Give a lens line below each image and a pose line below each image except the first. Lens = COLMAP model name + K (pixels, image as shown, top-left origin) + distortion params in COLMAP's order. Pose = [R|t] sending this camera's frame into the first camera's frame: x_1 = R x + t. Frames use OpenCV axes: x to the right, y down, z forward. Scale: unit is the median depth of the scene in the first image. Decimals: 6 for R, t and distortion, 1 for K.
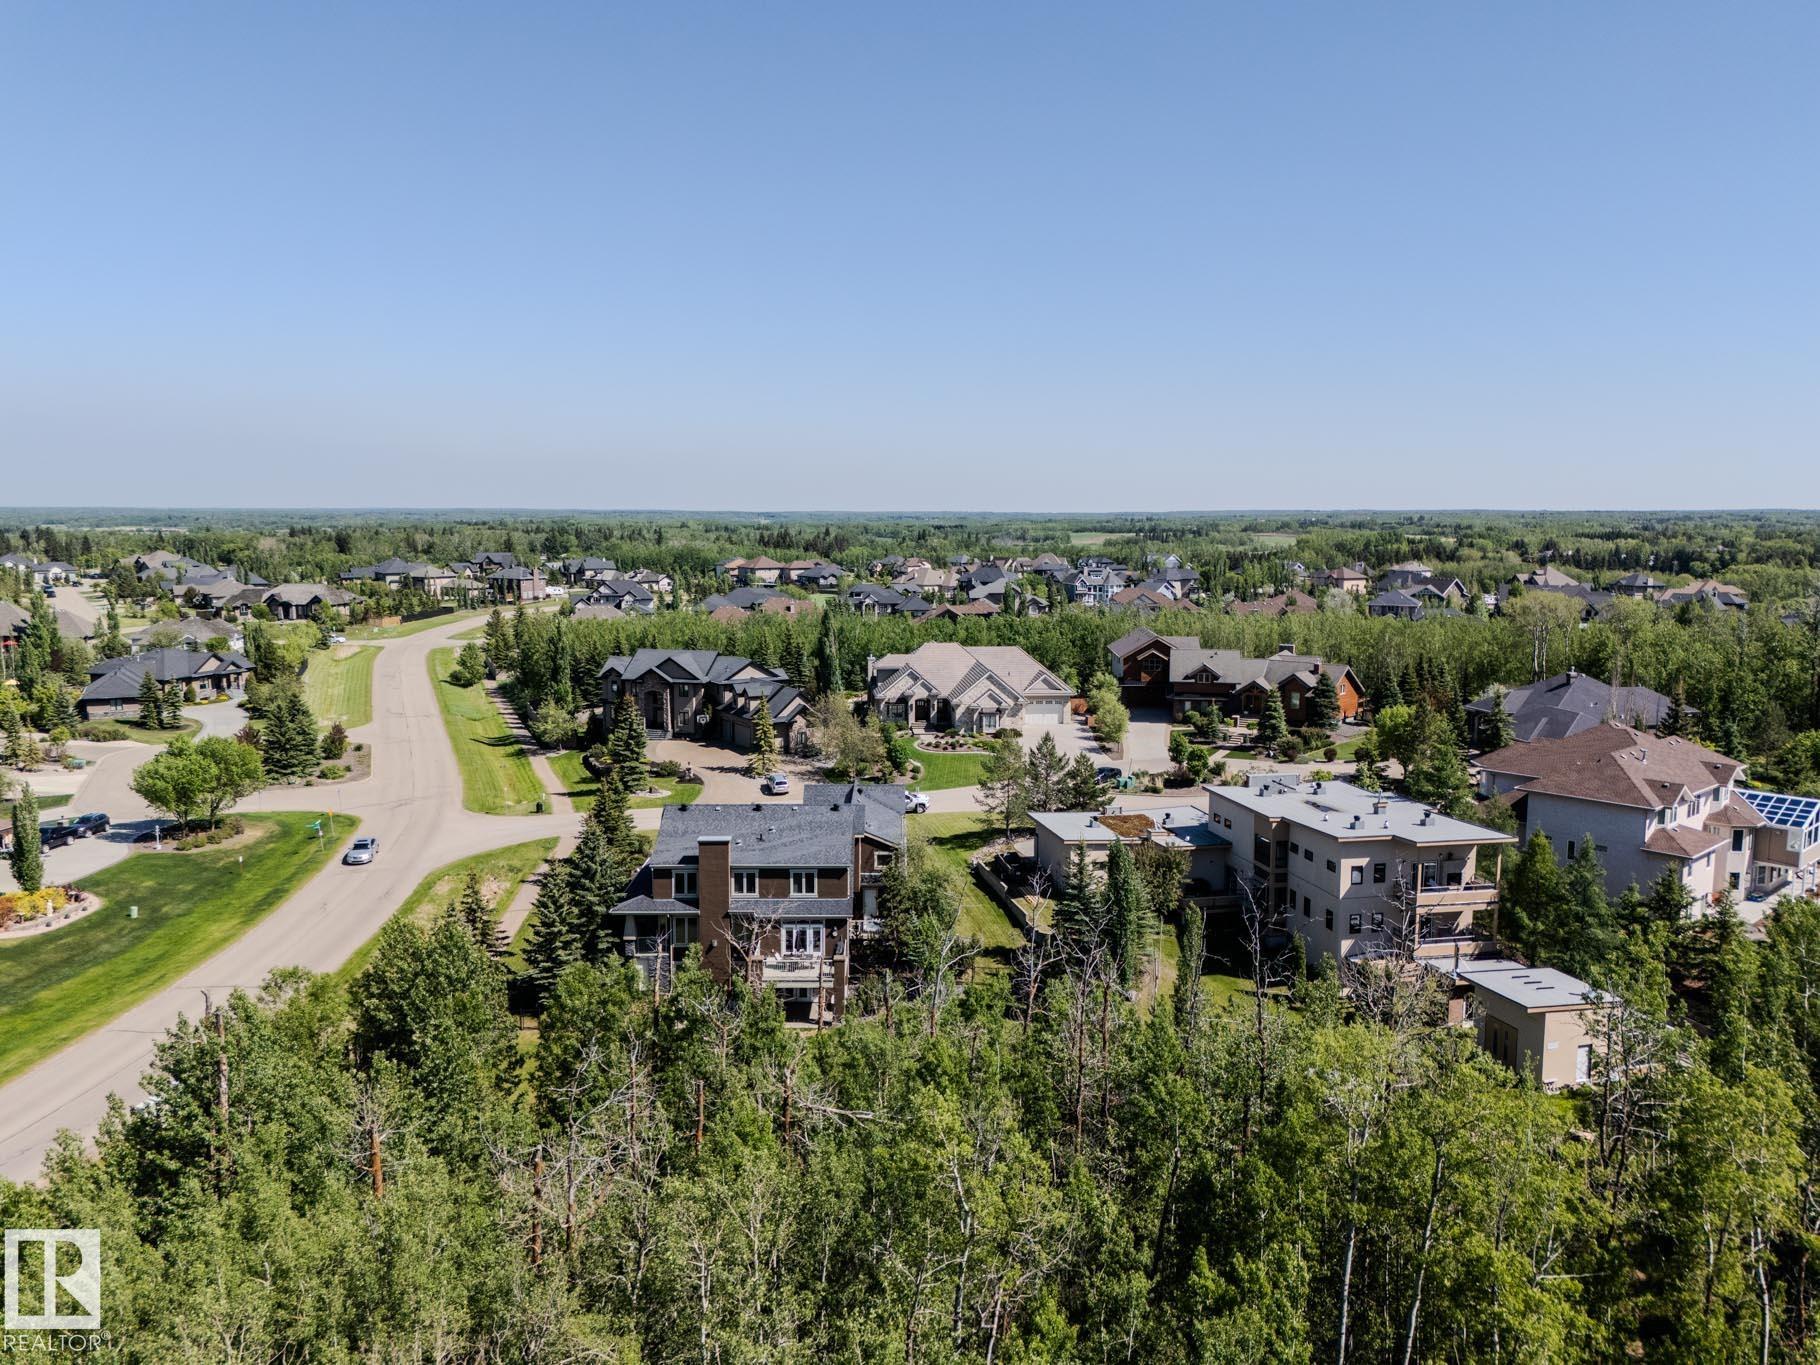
lens RADIAL K [[1340.4, 0, 915.5], [0, 1340.4, 677.3], [0, 0, 1]] dist [0.048572, -0.036939]
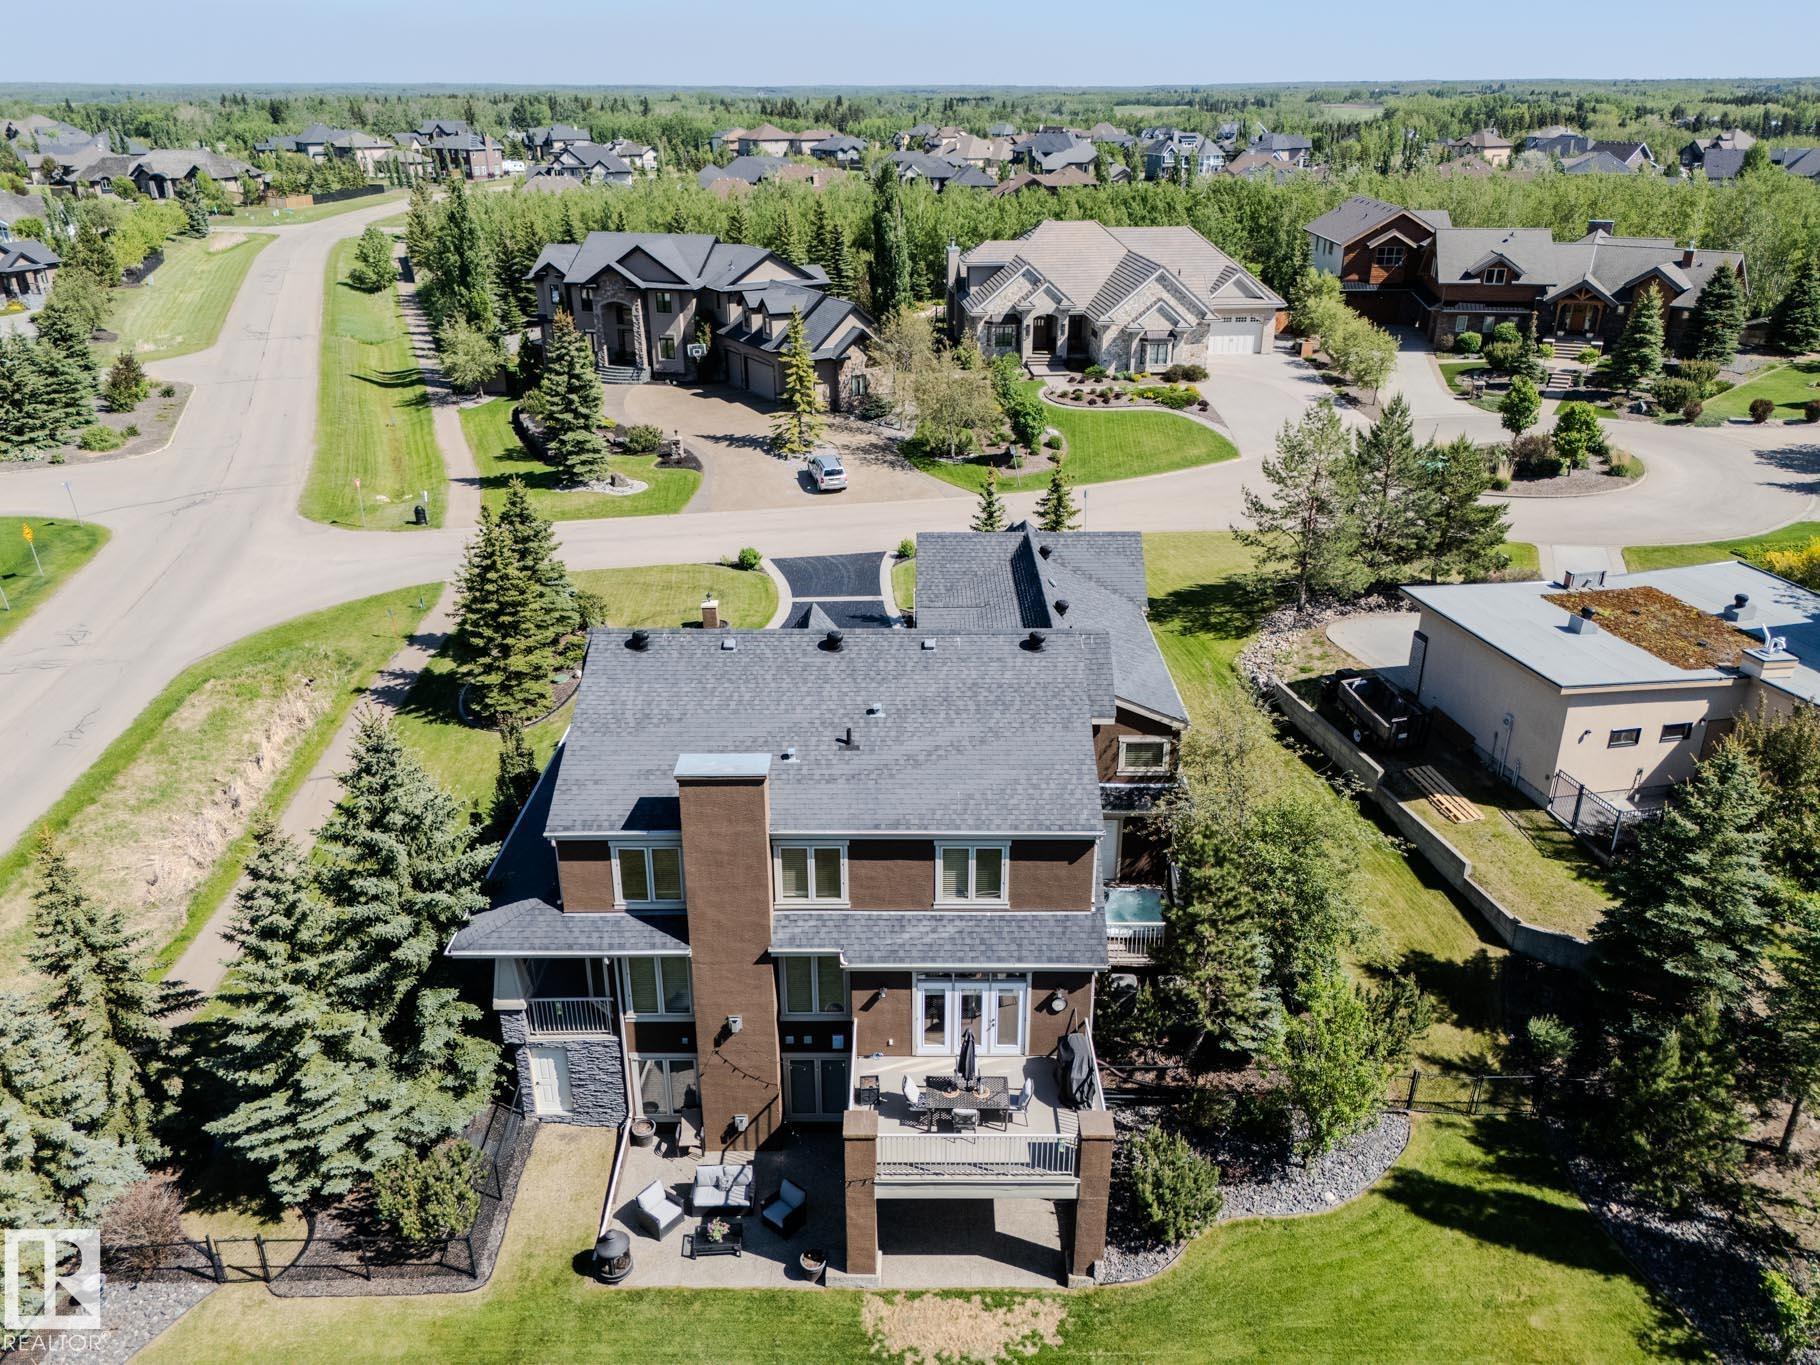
lens RADIAL K [[1340.4, 0, 906.2], [0, 1340.4, 690.9], [0, 0, 1]] dist [0.048572, -0.036939]
pose [[0.999886, 0.002251, -0.014946, -0.049276], [0.002225, 0.956162, 0.292831, -0.000454], [0.014950, -0.292831, 0.956047, 0.341569]]
